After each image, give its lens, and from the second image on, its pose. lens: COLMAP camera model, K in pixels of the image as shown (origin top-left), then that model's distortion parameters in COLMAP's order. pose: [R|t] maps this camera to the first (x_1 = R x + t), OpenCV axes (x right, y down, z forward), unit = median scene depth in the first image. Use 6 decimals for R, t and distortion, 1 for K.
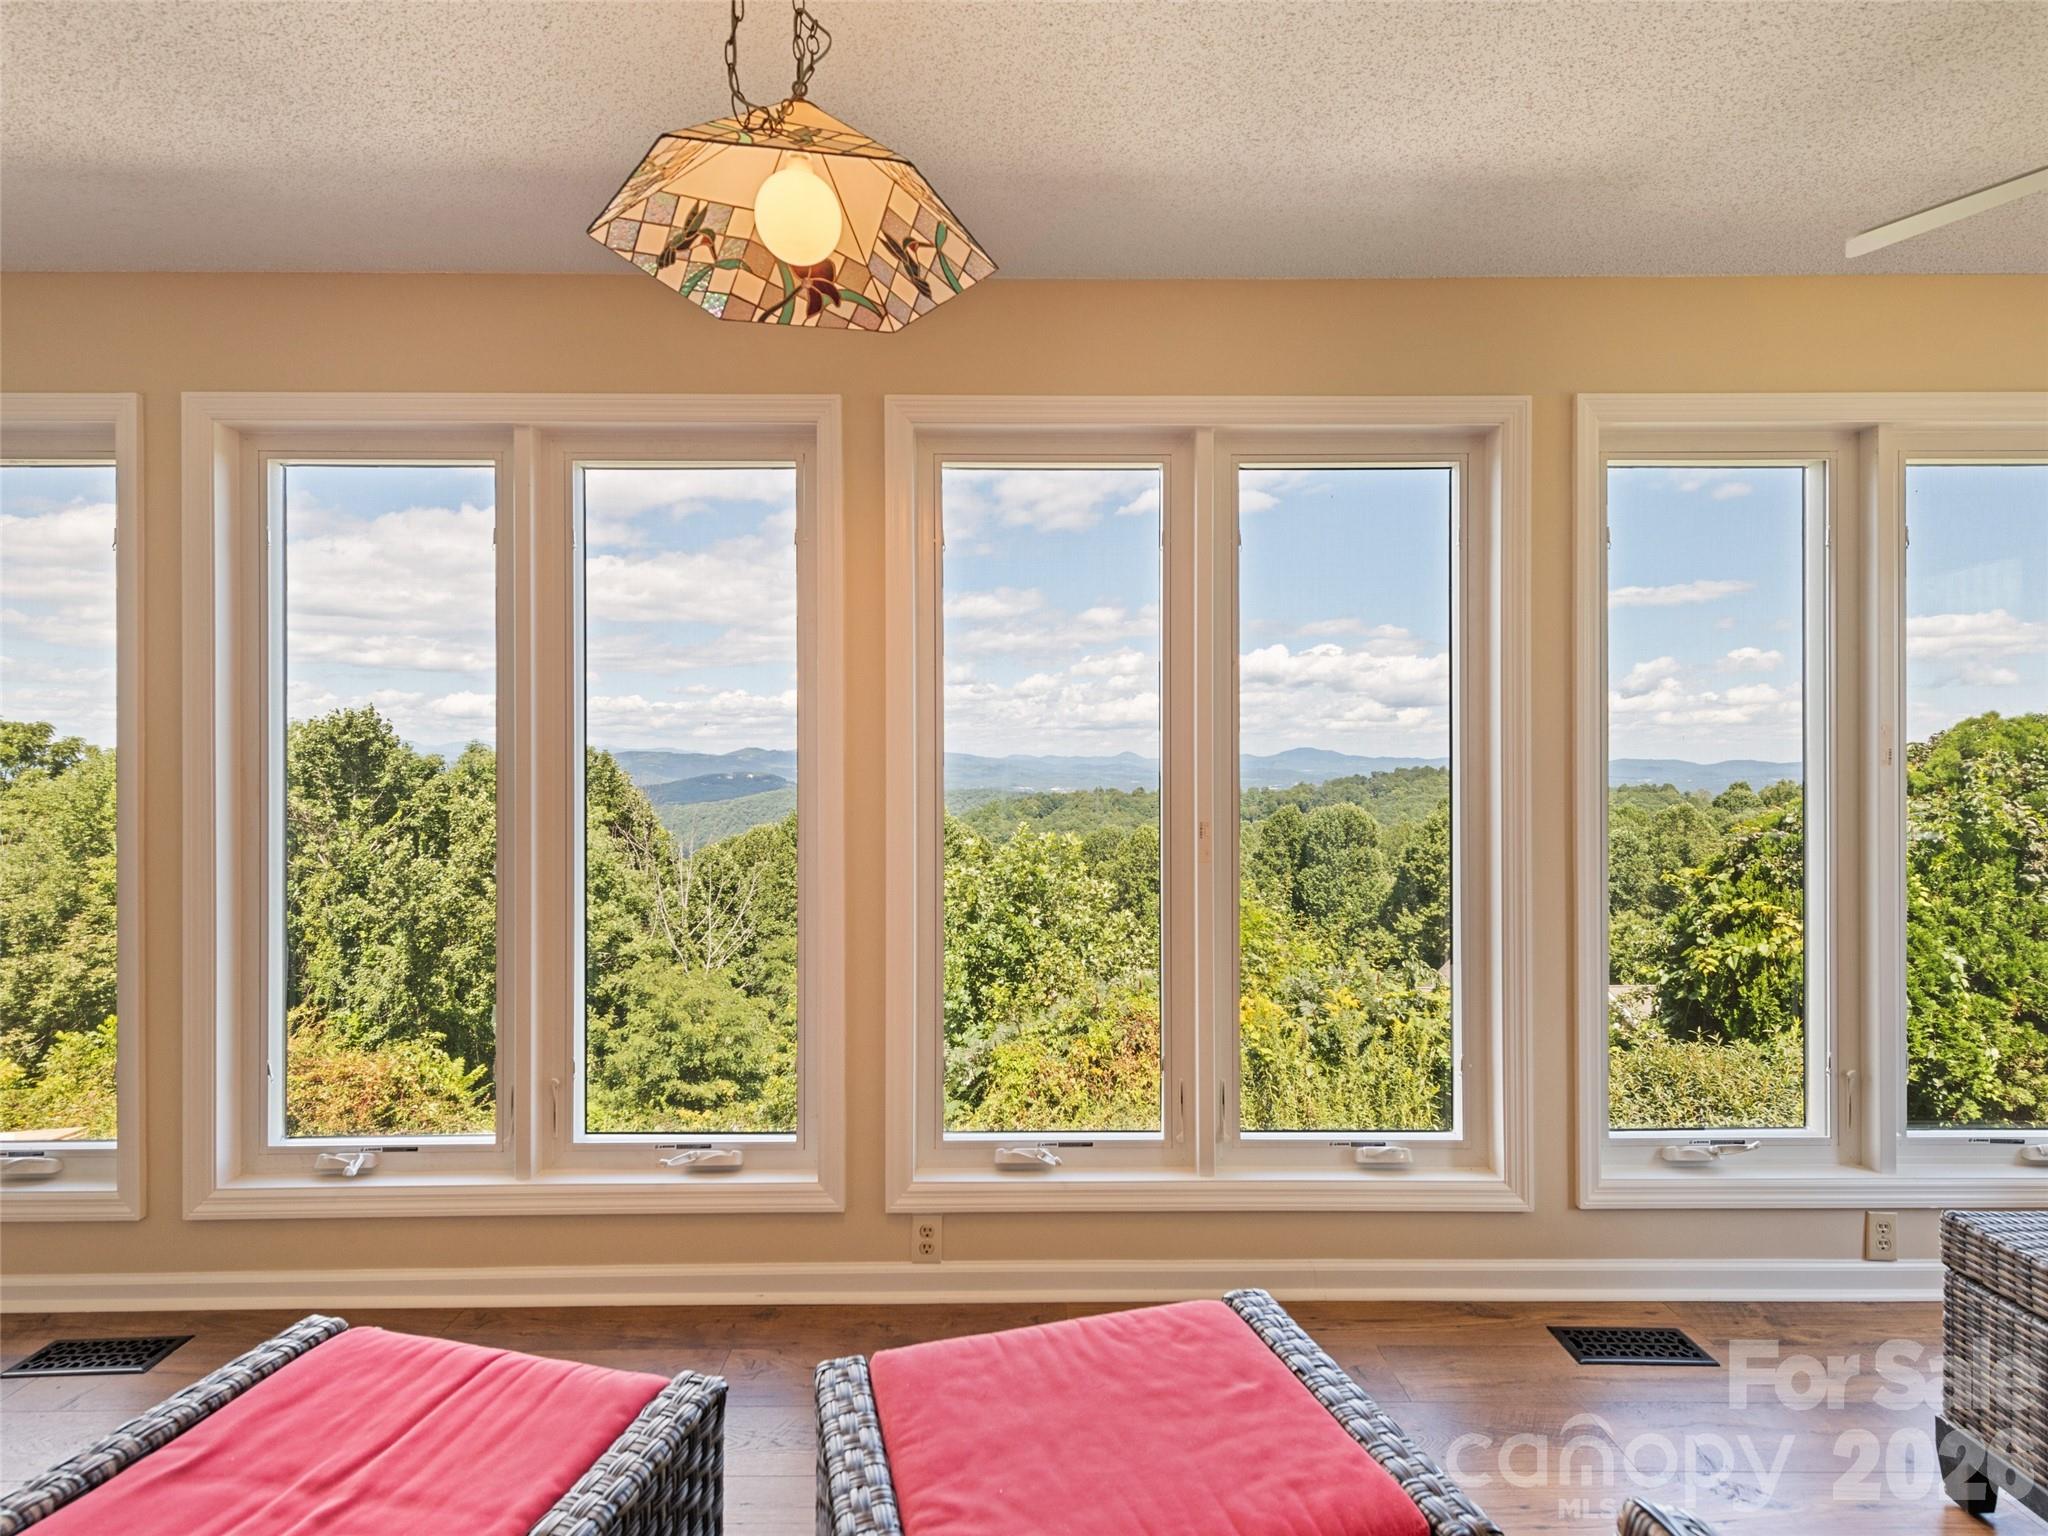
lens RADIAL K [[1050.5, 0, 1021.0], [0, 1050.5, 770.1], [0, 0, 1]] dist [0.034358, -0.007552]
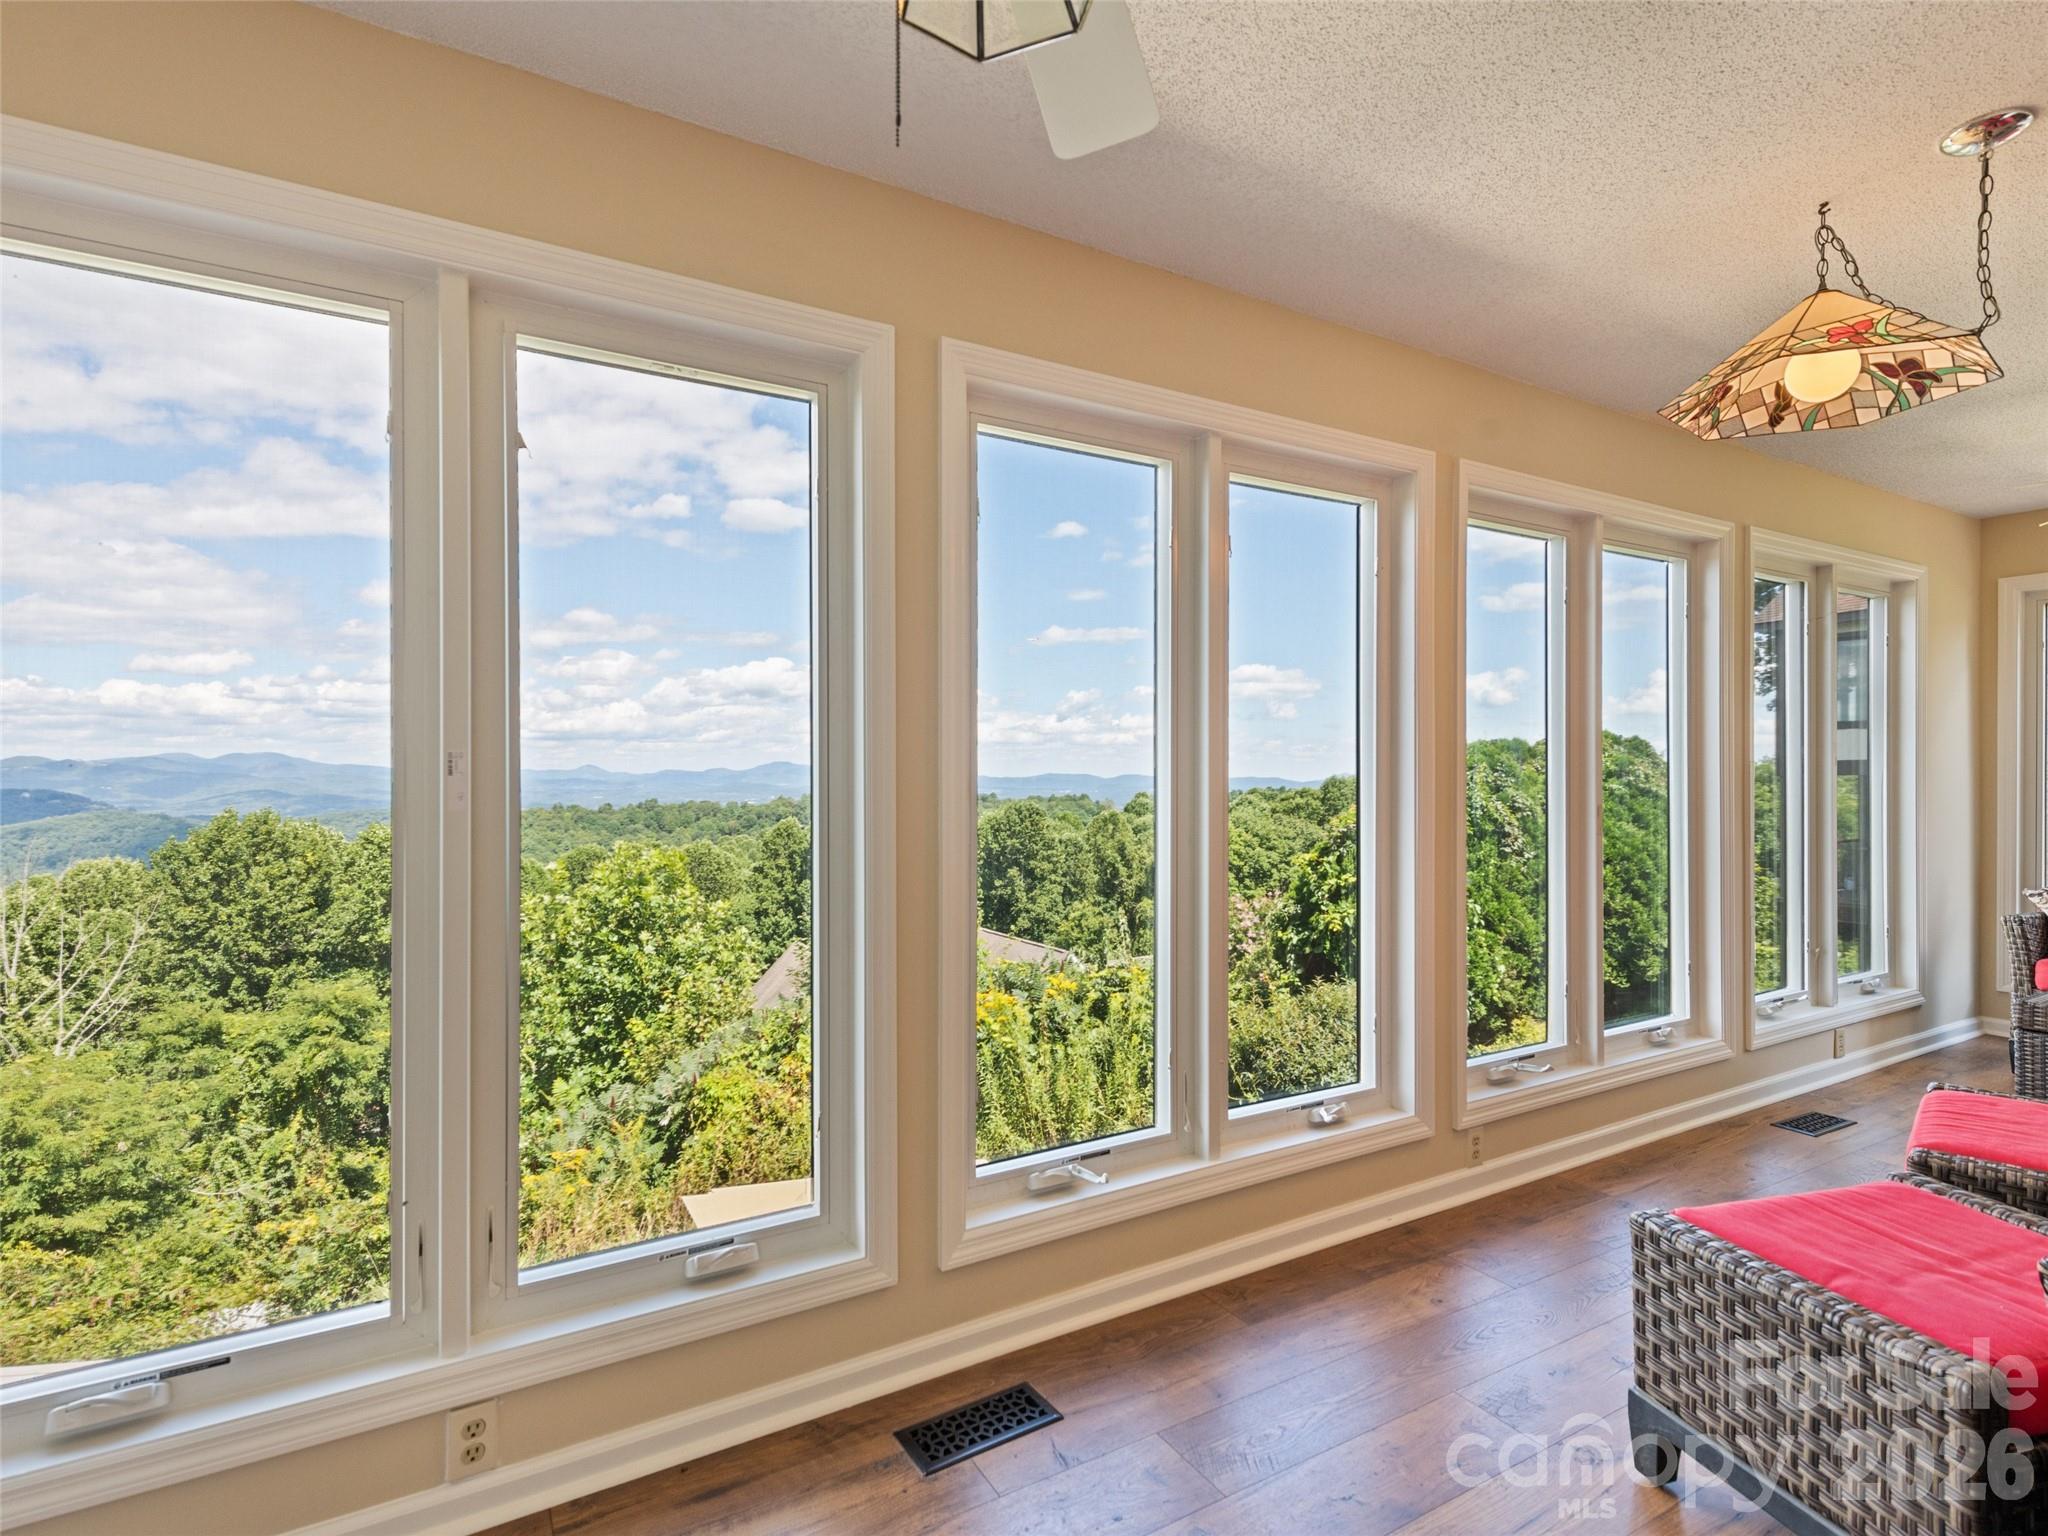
lens RADIAL K [[1050.5, 0, 1032.2], [0, 1050.5, 769.4], [0, 0, 1]] dist [0.034358, -0.007552]
pose [[0.864062, 0.003623, 0.503372, -0.226071], [0.003461, 0.999908, -0.013138, 0.003747], [-0.503373, 0.013095, 0.863970, 0.038714]]
